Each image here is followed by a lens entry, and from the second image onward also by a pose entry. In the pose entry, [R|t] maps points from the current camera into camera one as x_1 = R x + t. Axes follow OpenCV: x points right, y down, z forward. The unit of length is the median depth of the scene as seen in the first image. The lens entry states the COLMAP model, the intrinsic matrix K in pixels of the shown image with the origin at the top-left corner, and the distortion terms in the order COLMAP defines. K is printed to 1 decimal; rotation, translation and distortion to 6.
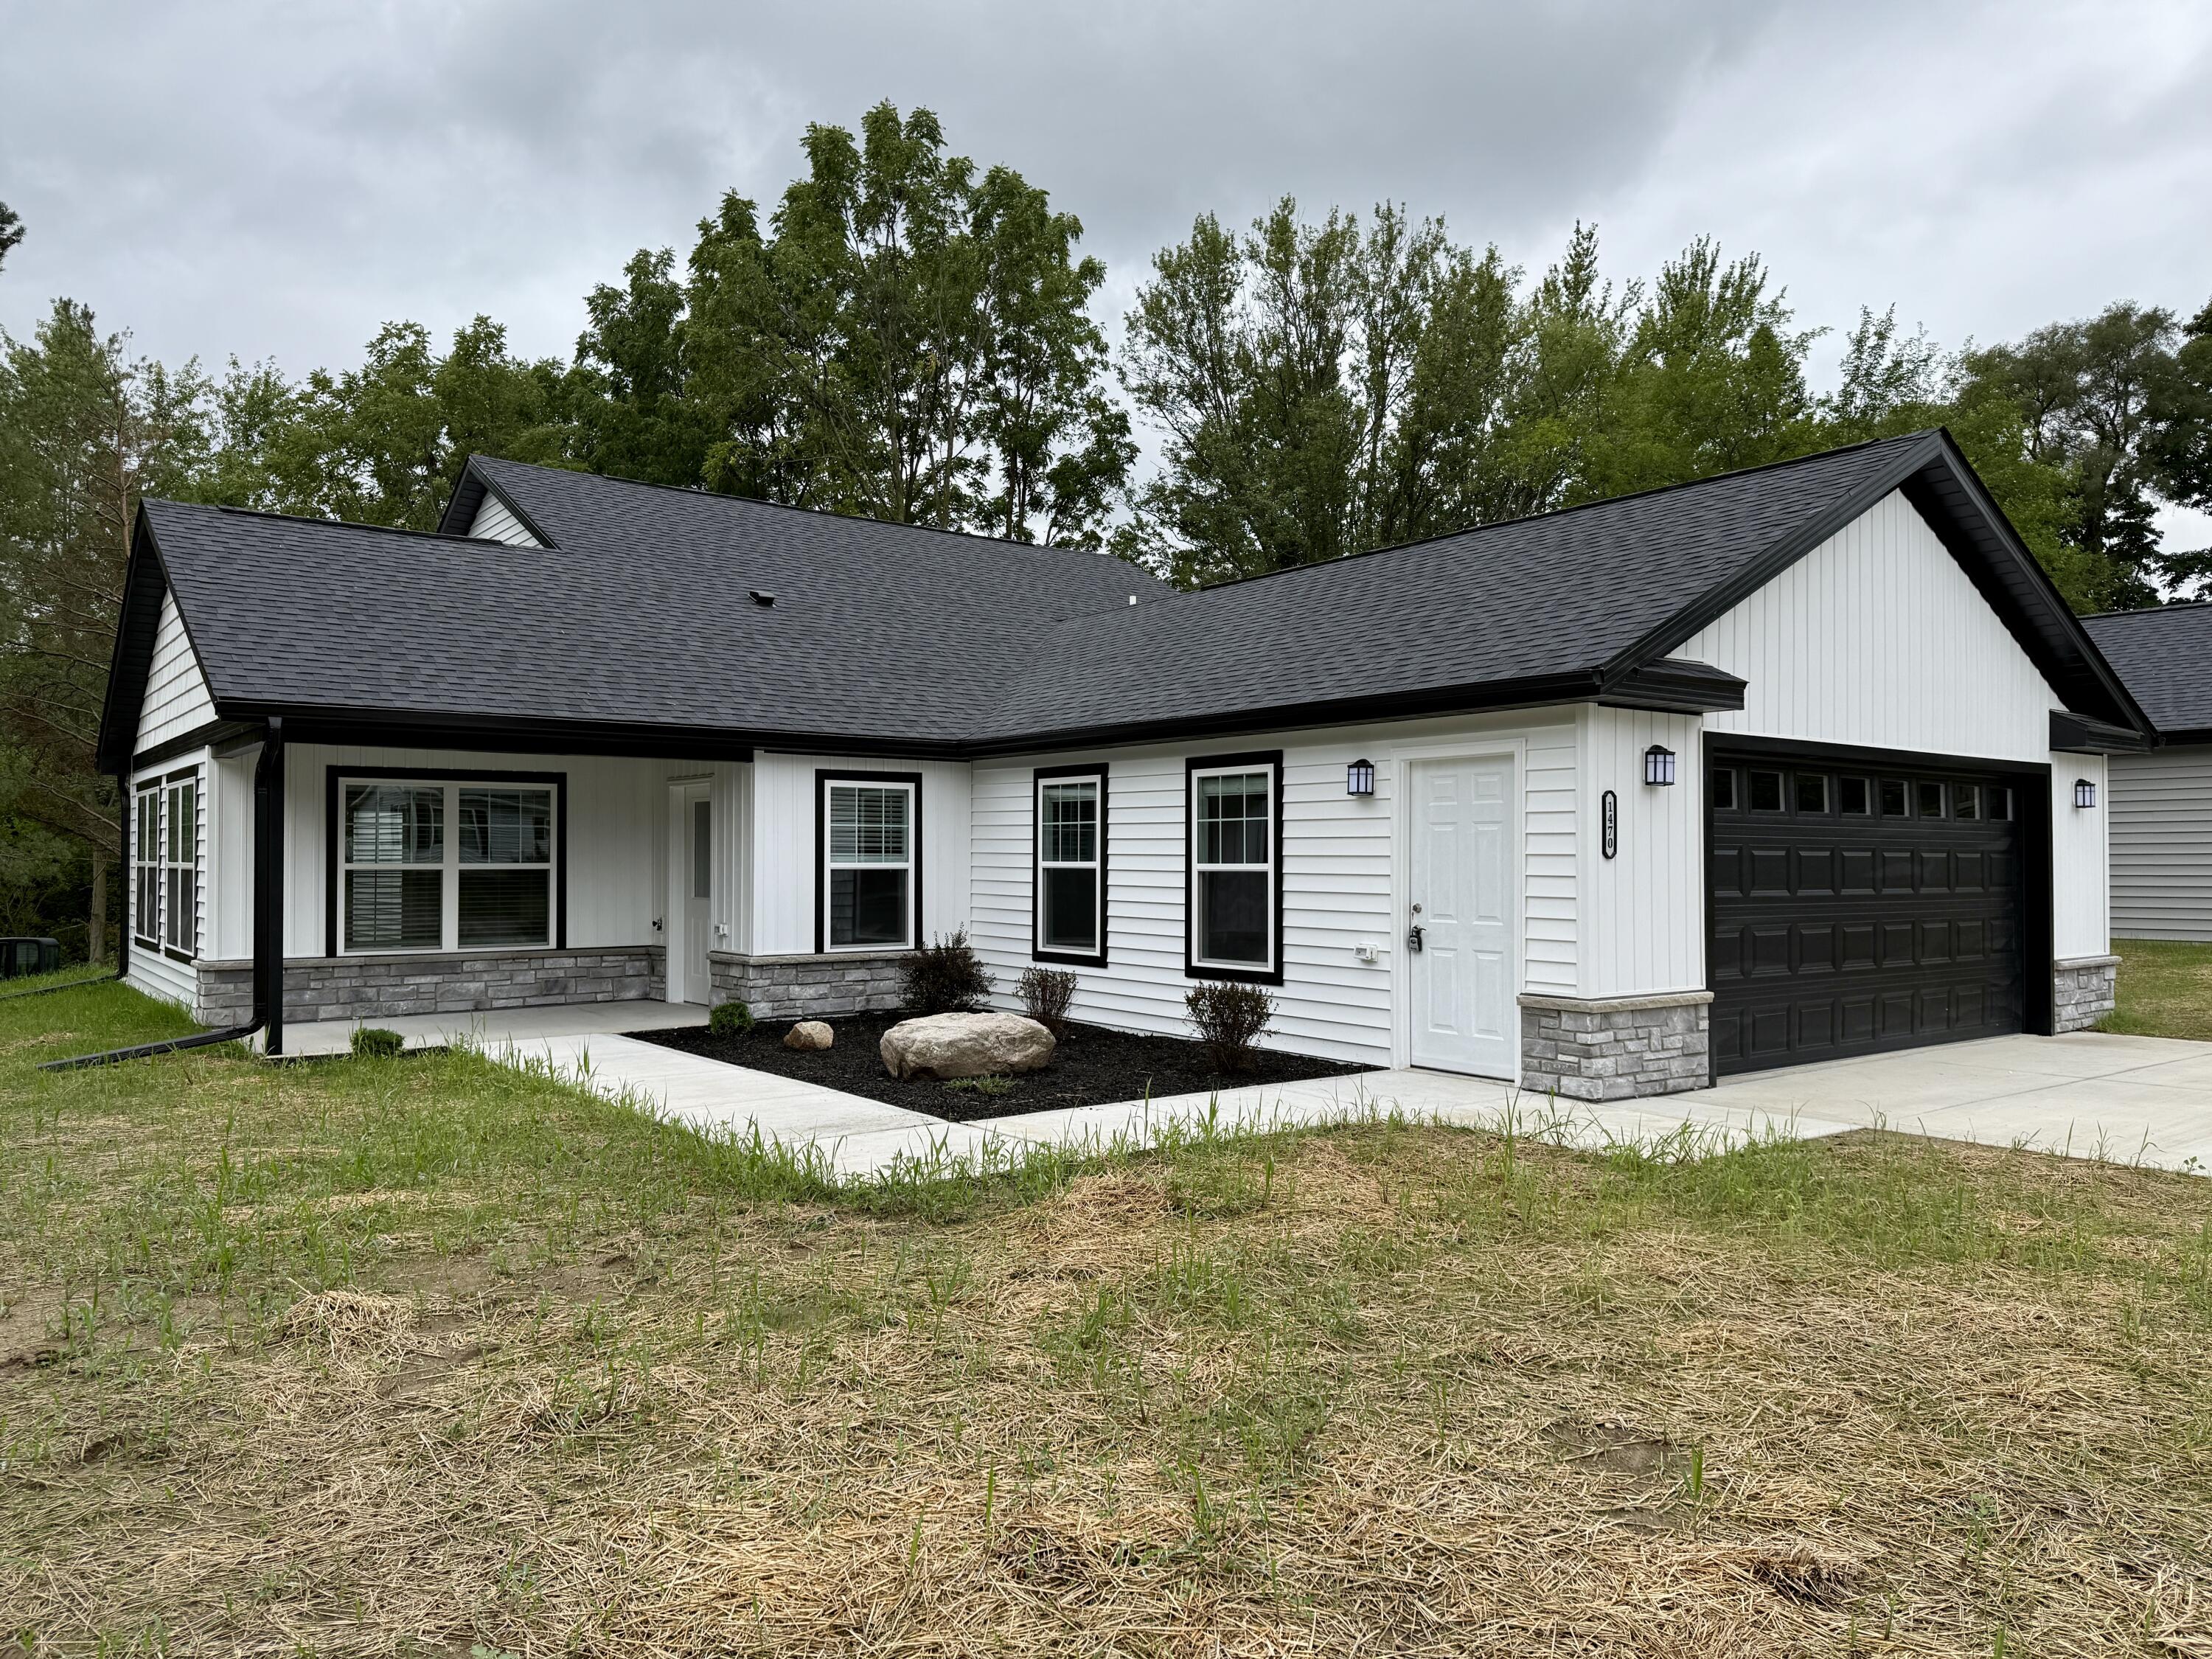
lens RADIAL K [[1548.1, 0, 1103.7], [0, 1548.1, 832.1], [0, 0, 1]] dist [0.050250, -0.062745]
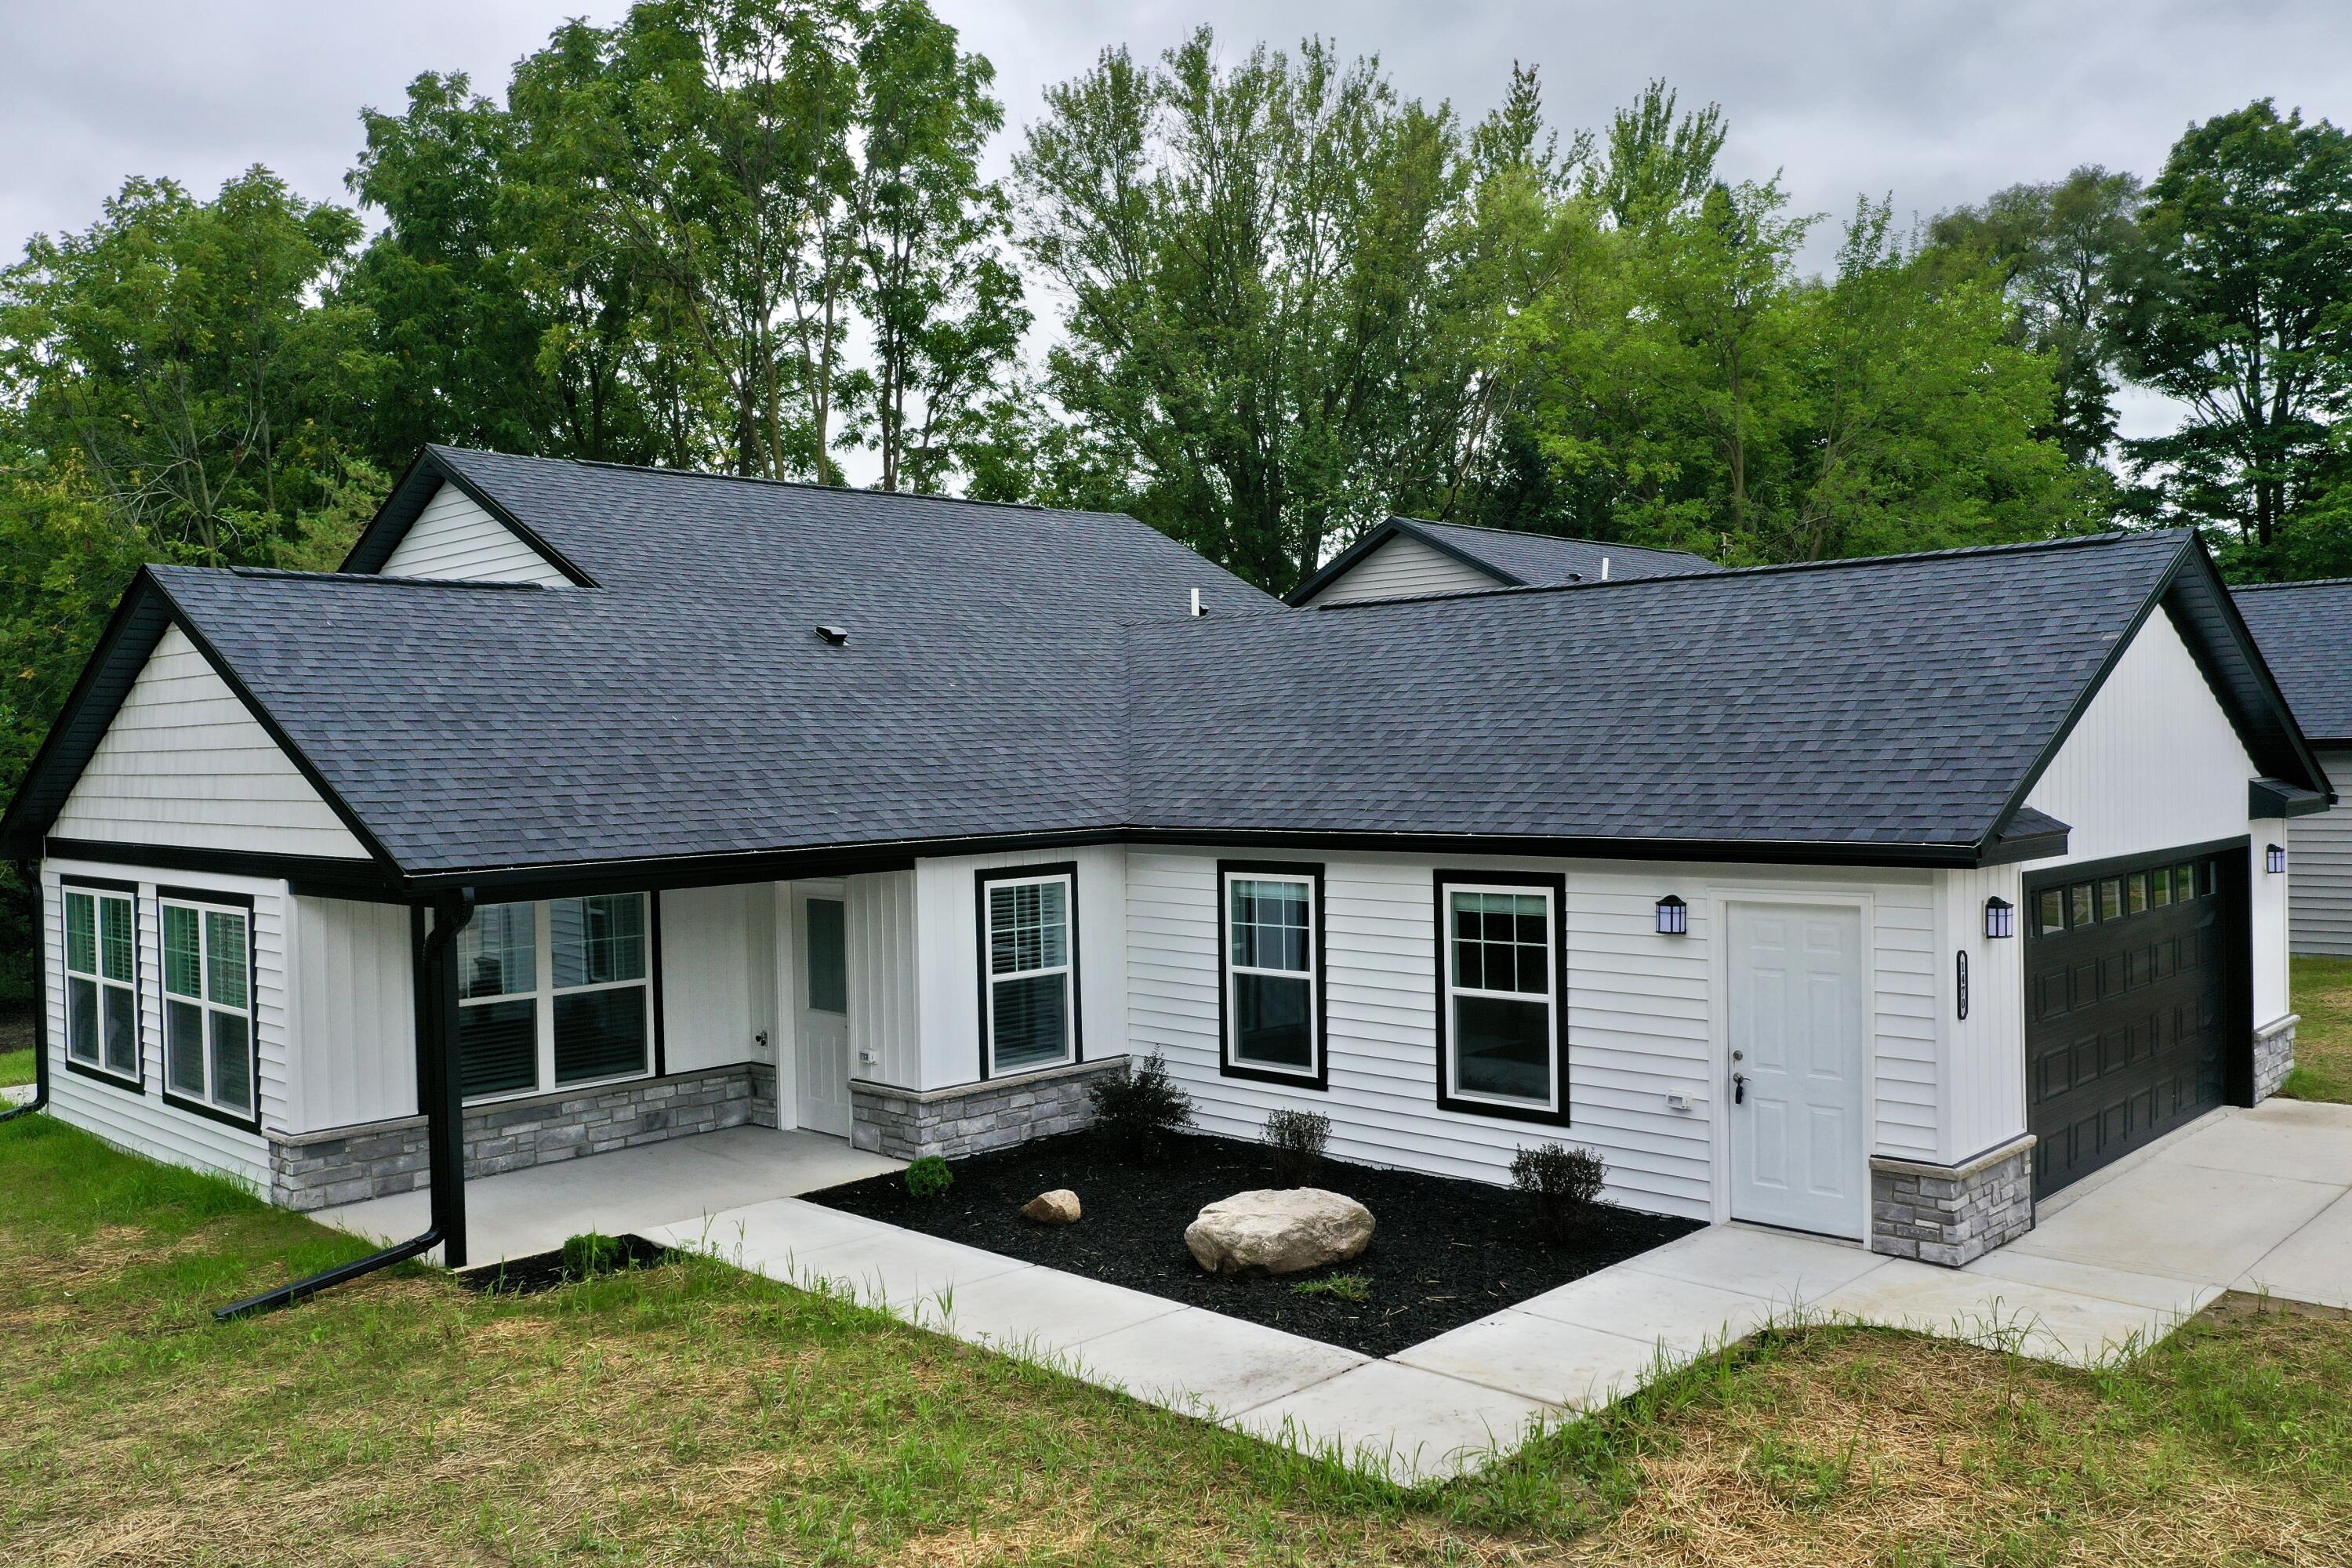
lens RADIAL K [[1875.8, 0, 1179.2], [0, 1875.8, 755.2], [0, 0, 1]] dist [-0.025762, 0.031165]
pose [[0.988470, -0.022819, 0.149690, -0.229621], [0.019746, 0.999563, 0.021986, -0.126306], [-0.150126, -0.018777, 0.988489, -0.062099]]
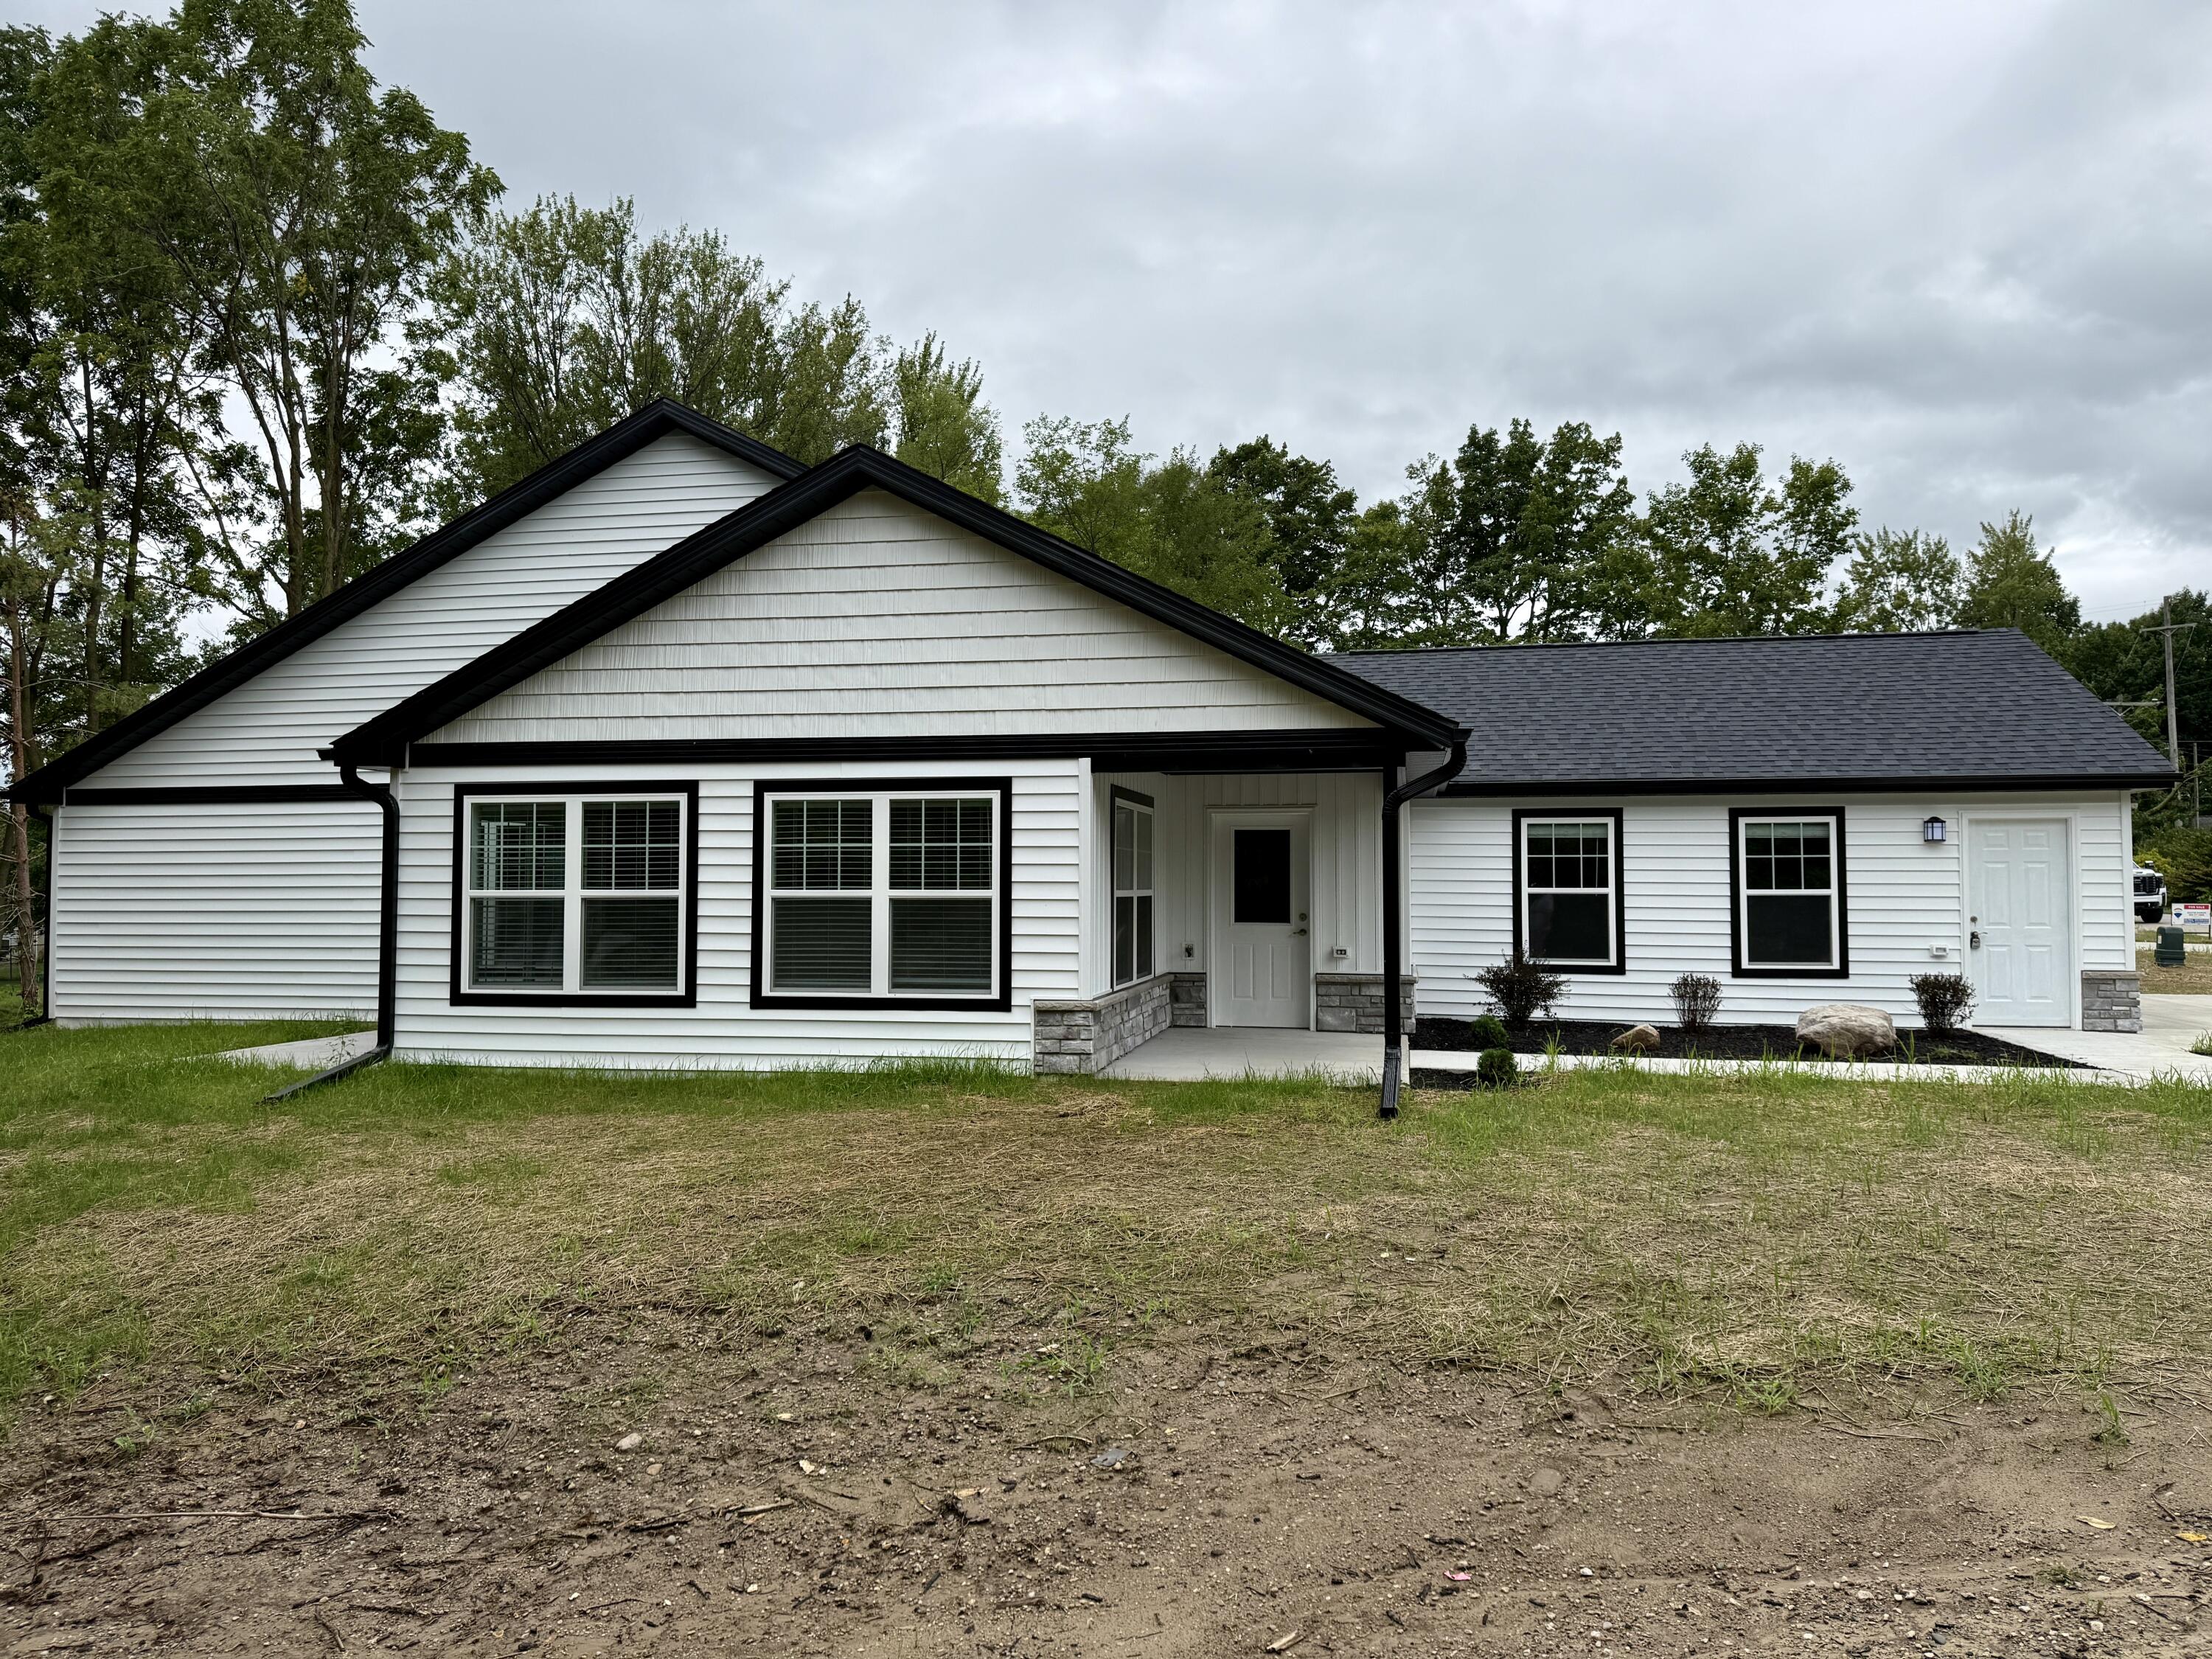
lens RADIAL K [[1548.1, 0, 1093.7], [0, 1548.1, 821.4], [0, 0, 1]] dist [0.050250, -0.062745]
pose [[0.754360, 0.028305, 0.655850, -1.076714], [-0.011206, 0.999480, -0.030246, 0.007822], [-0.656365, 0.015467, 0.754285, 0.317195]]
